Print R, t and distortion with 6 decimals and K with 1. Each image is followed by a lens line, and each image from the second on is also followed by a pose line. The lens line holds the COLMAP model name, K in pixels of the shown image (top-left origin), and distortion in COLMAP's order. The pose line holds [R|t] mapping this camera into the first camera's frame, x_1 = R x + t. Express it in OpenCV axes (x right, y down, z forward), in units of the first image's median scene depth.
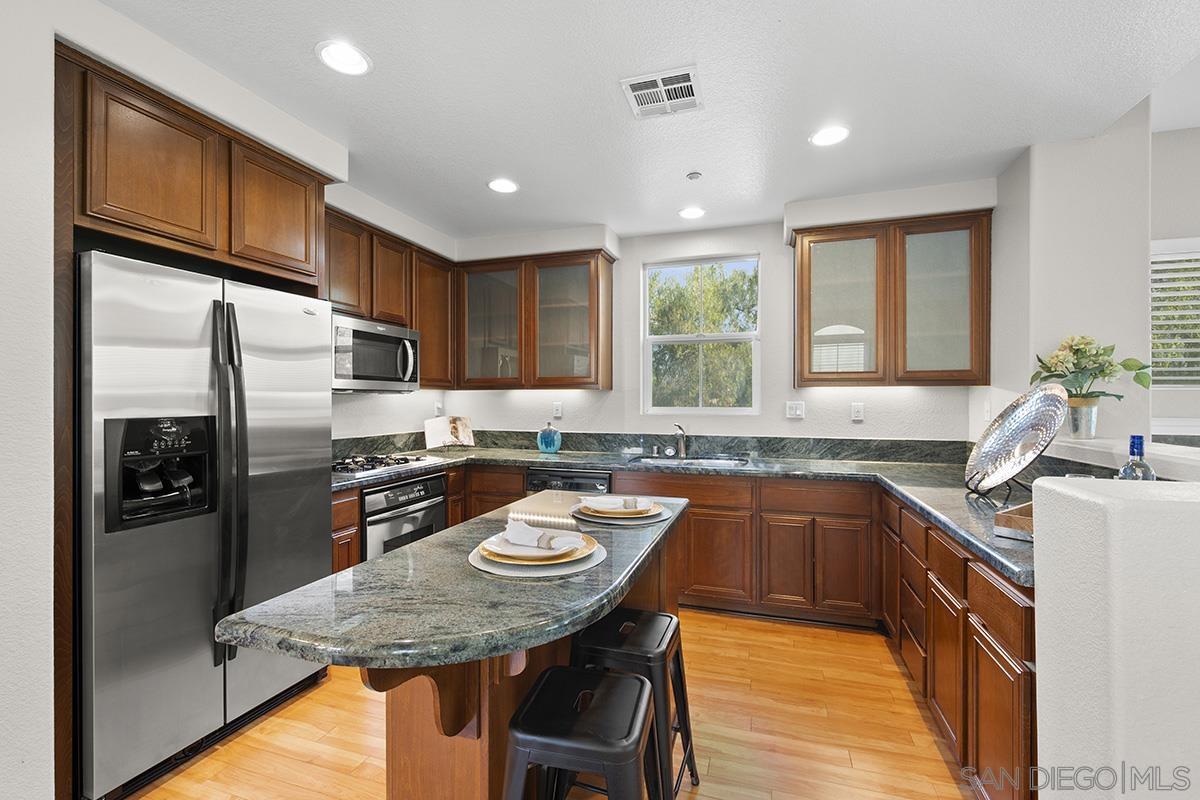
lens RADIAL K [[516.6, 0, 600.0], [0, 516.6, 400.0], [0, 0, 1]] dist [-0.000358, 0.000054]
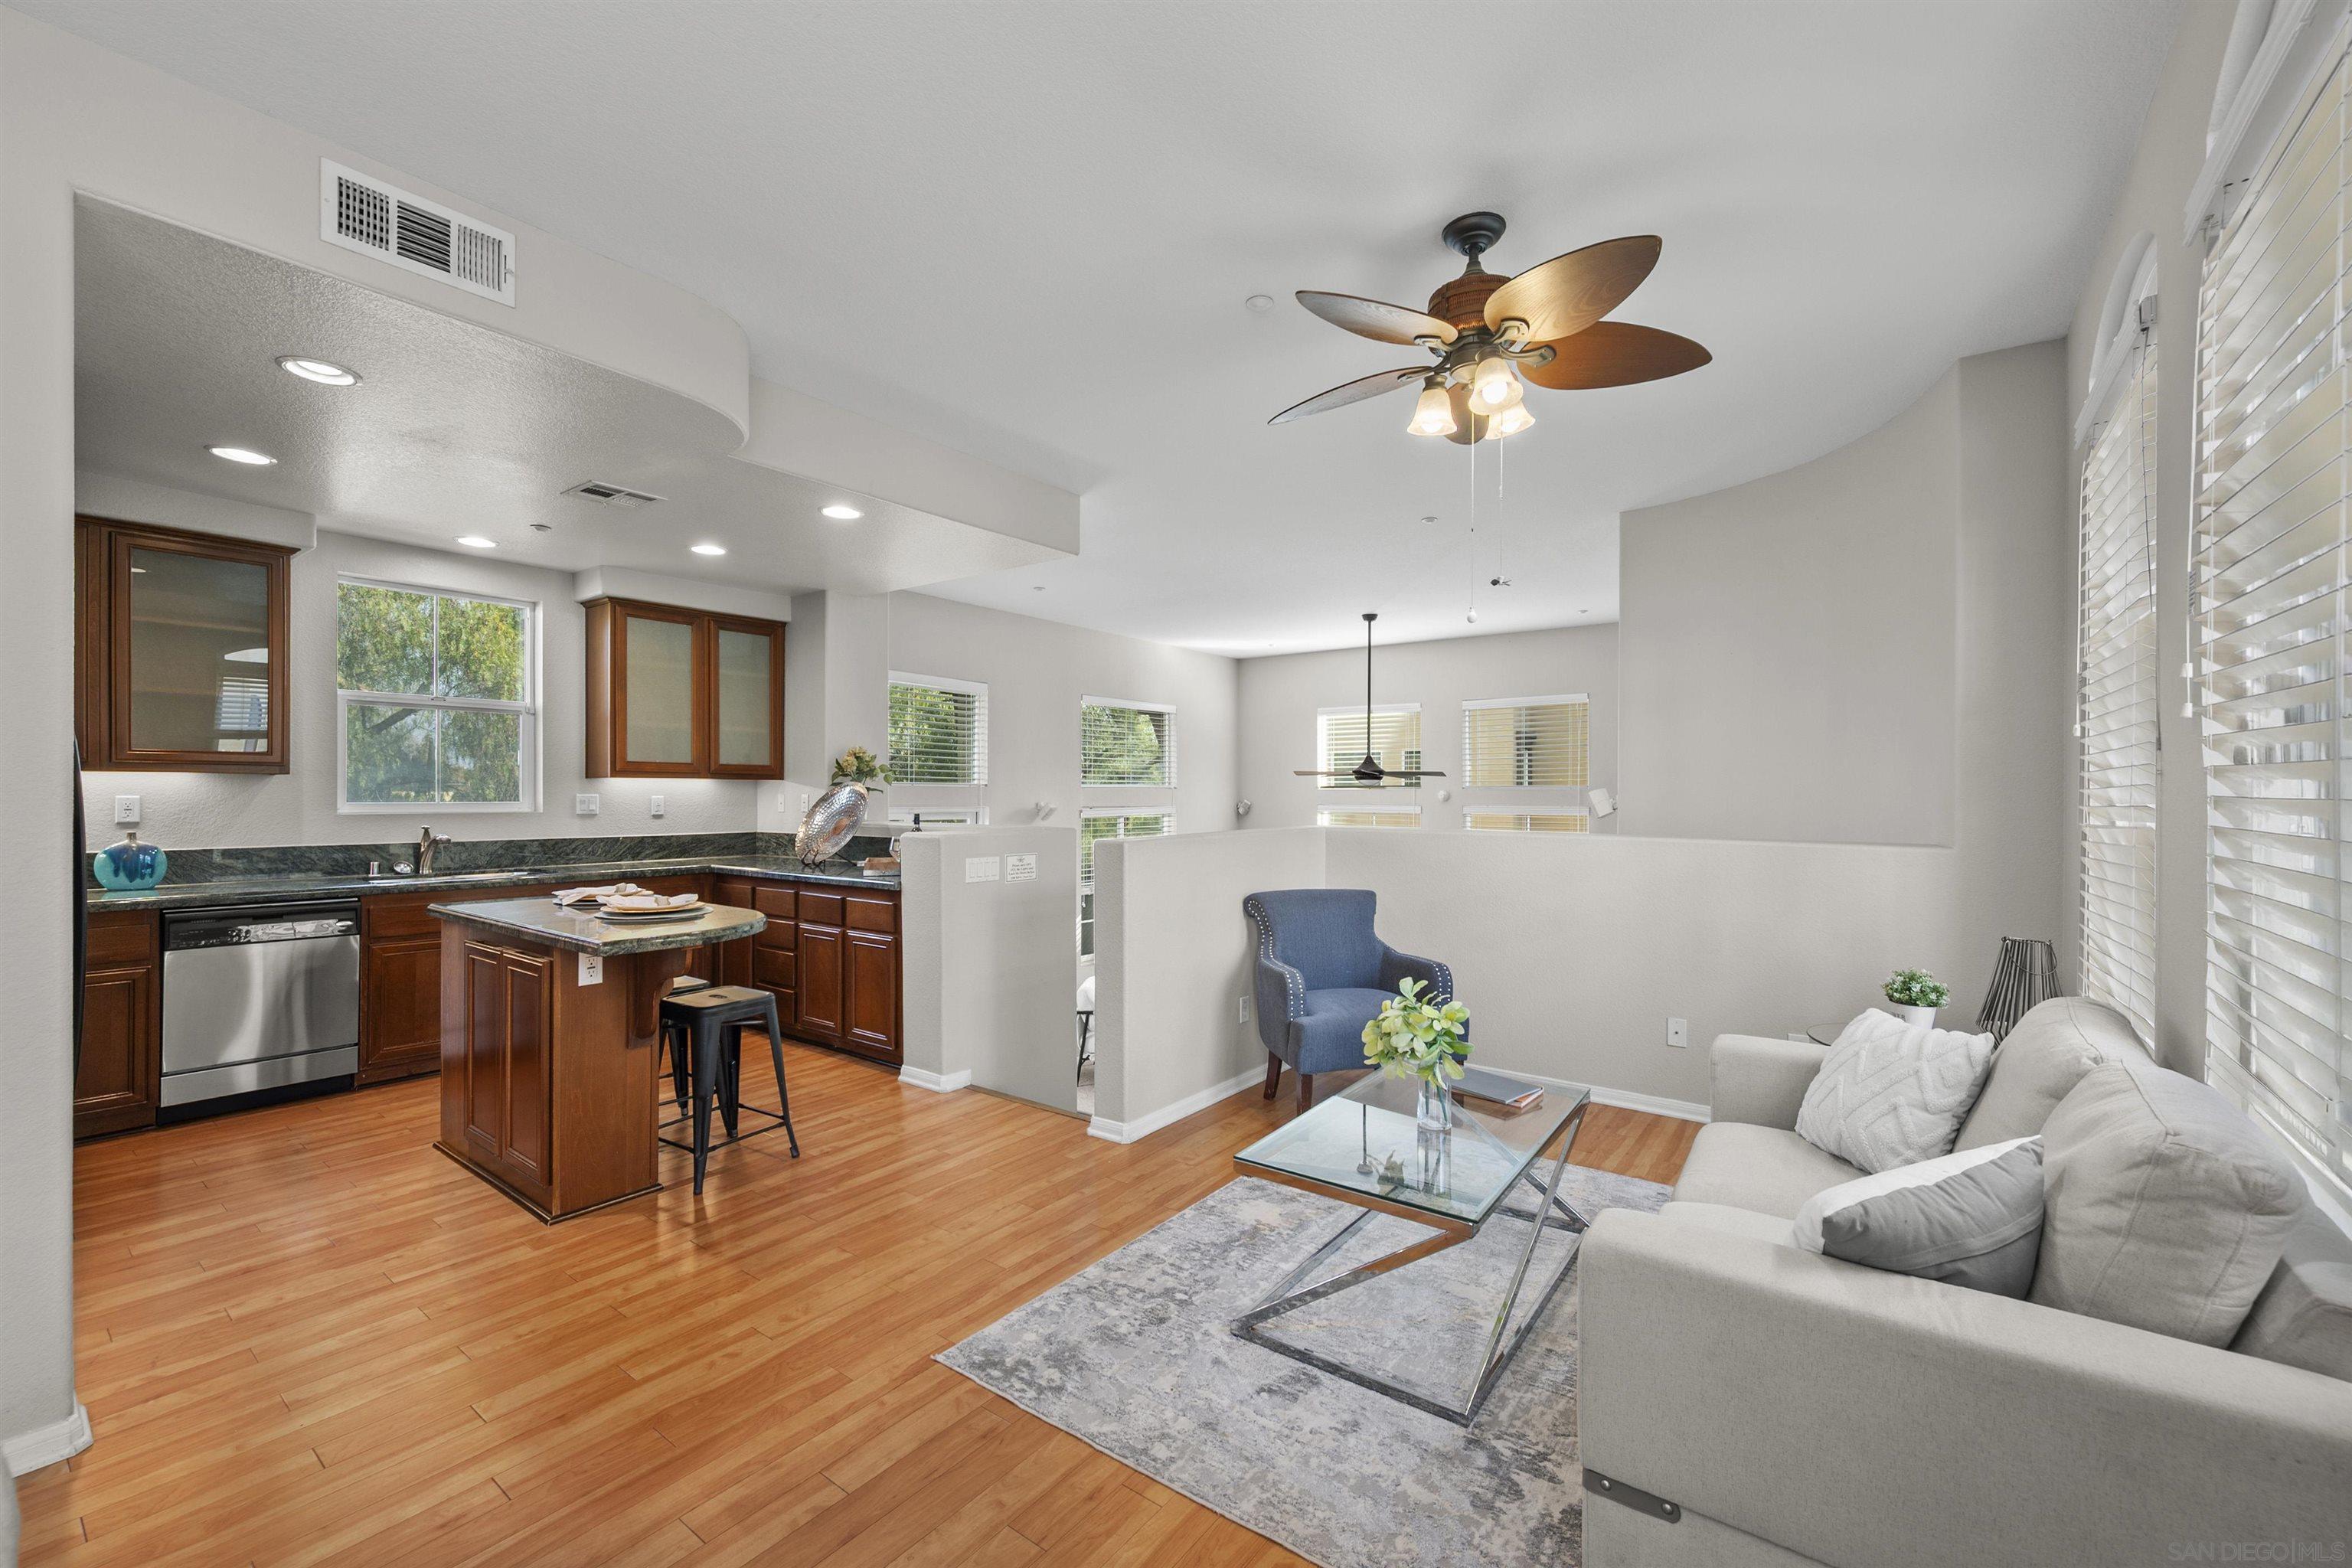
lens RADIAL K [[954.3, 0, 1175.1], [0, 954.3, 797.3], [0, 0, 1]] dist [0.002082, -0.000119]
pose [[0.319612, -0.002925, 0.947544, -0.791303], [-0.004283, 0.999981, 0.004532, -0.003325], [-0.947539, -0.005507, 0.319593, -0.394510]]
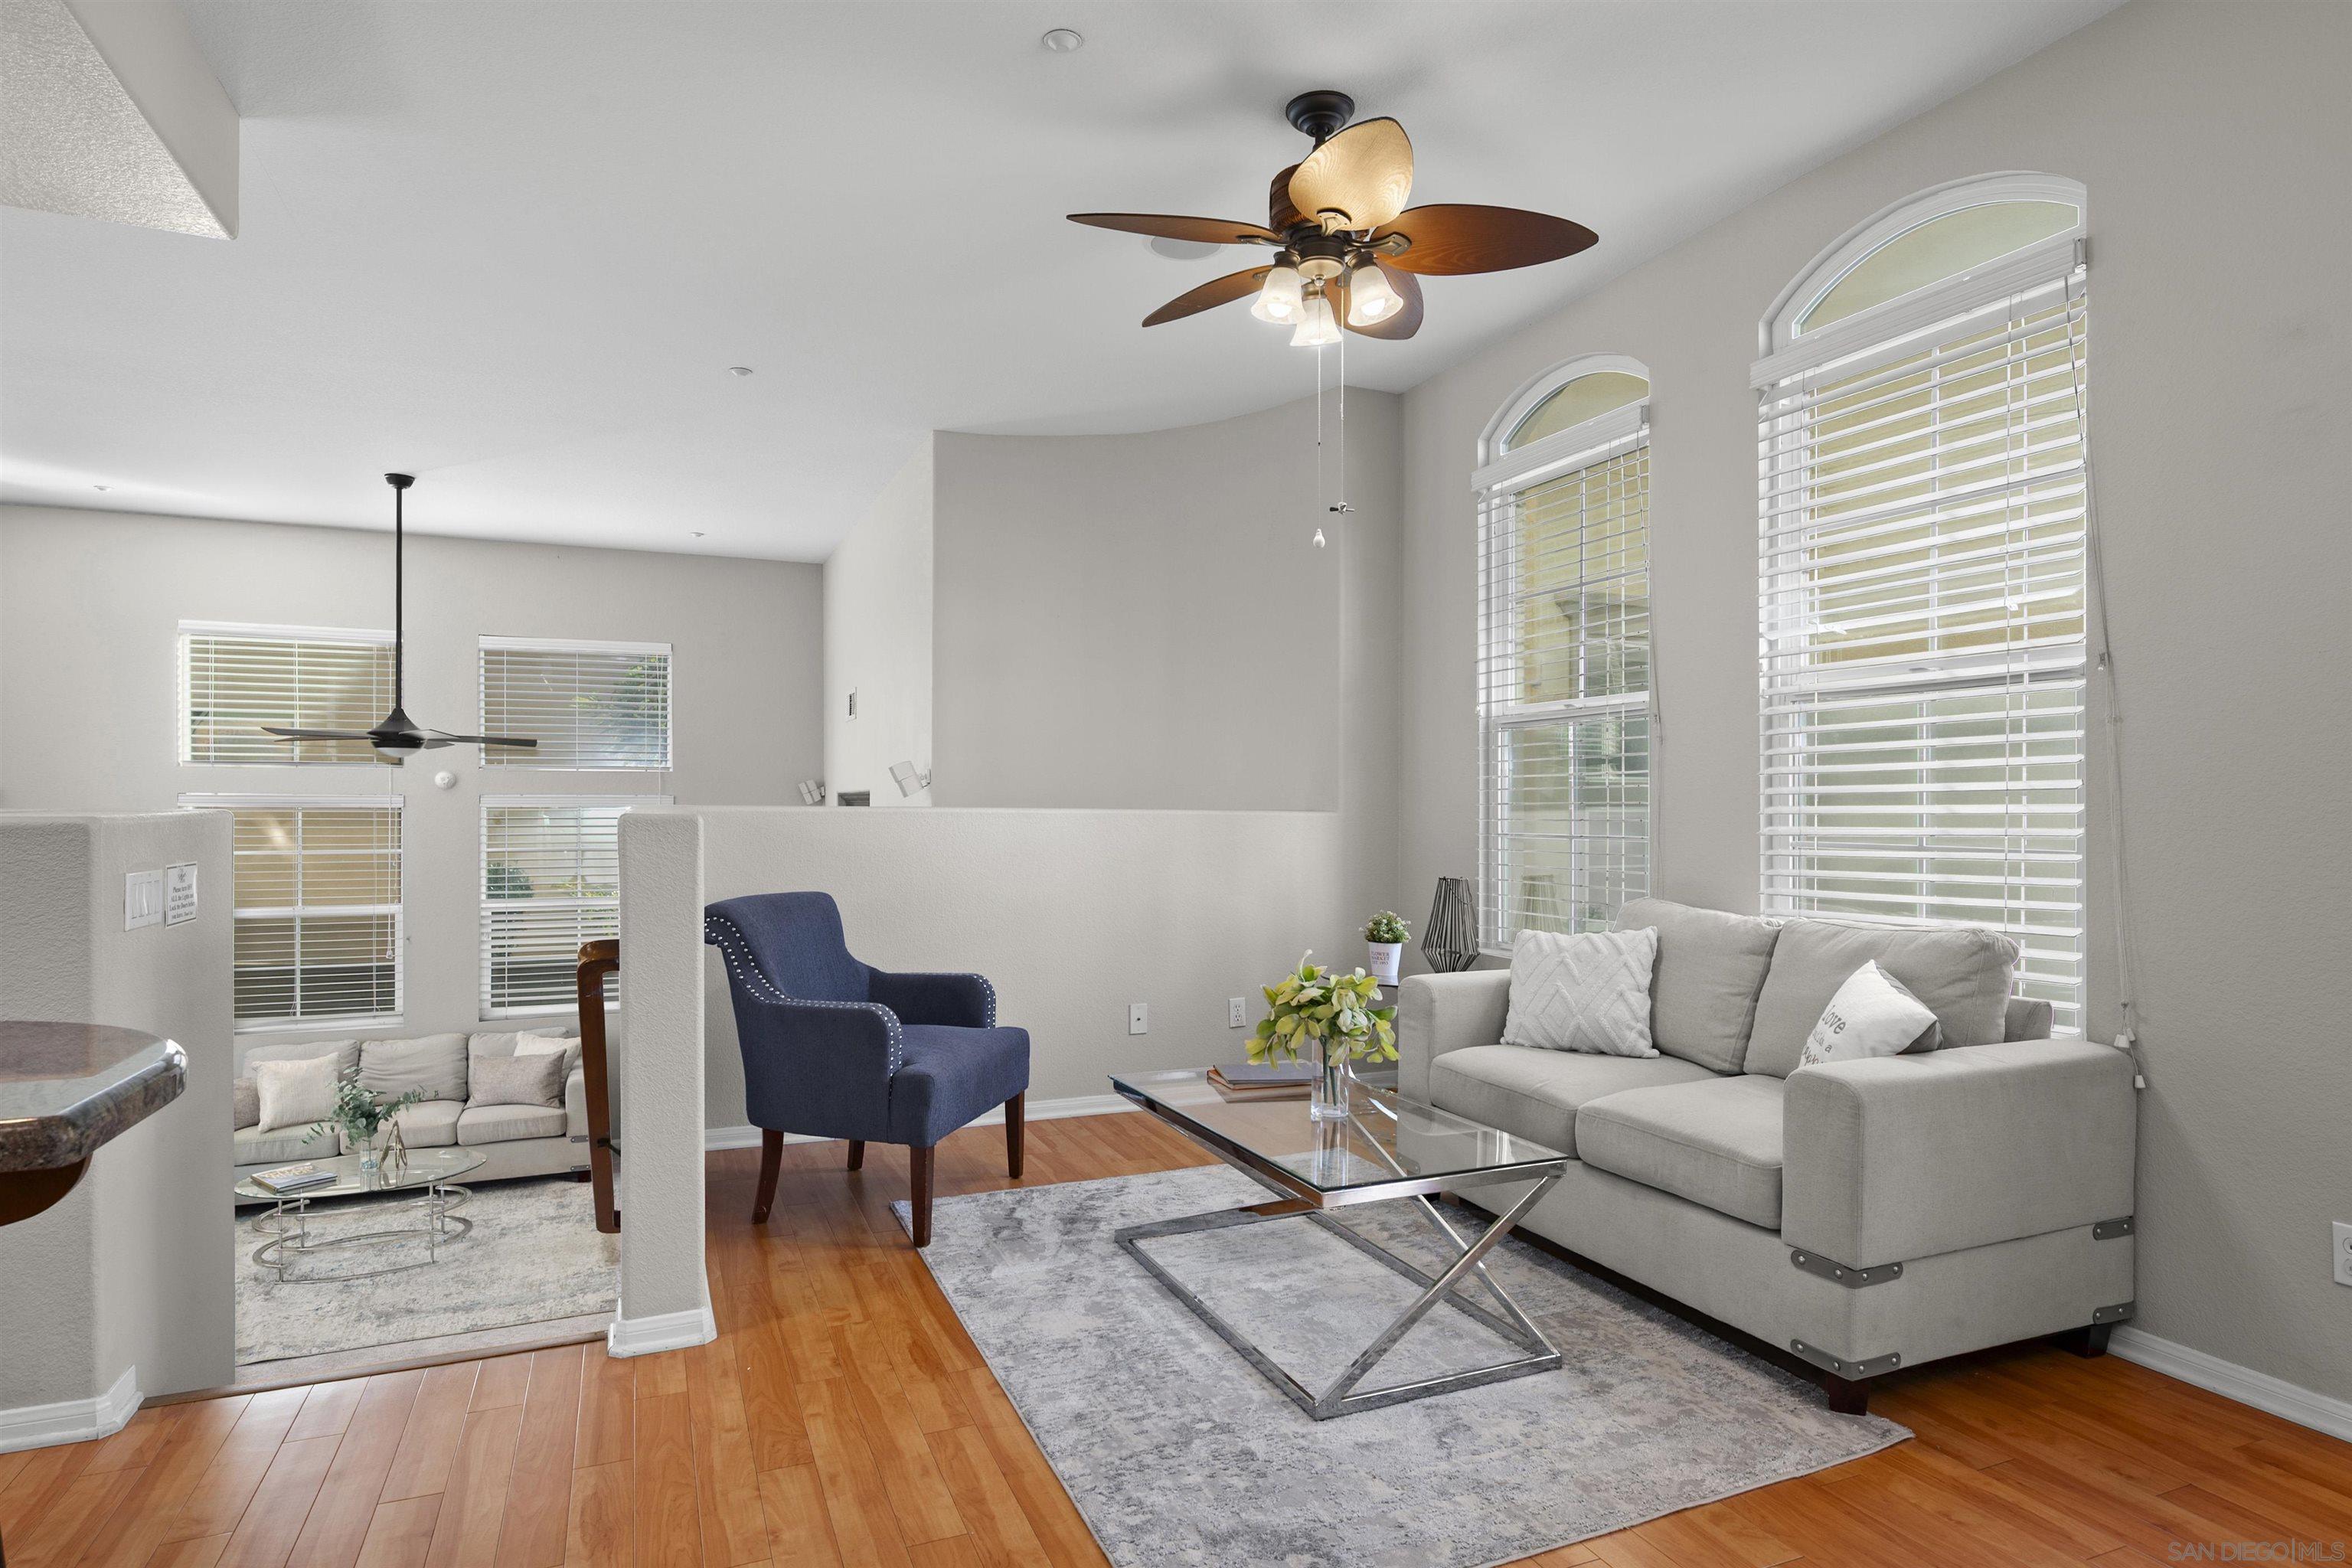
lens RADIAL K [[1279.1, 0, 1174.1], [0, 1279.1, 803.8], [0, 0, 1]] dist [-0.000952, 0.000022]
pose [[-0.656046, -0.001720, 0.754719, -0.615700], [-0.003794, 0.999992, -0.001019, 0.043395], [-0.754711, -0.003531, -0.656048, 0.289682]]
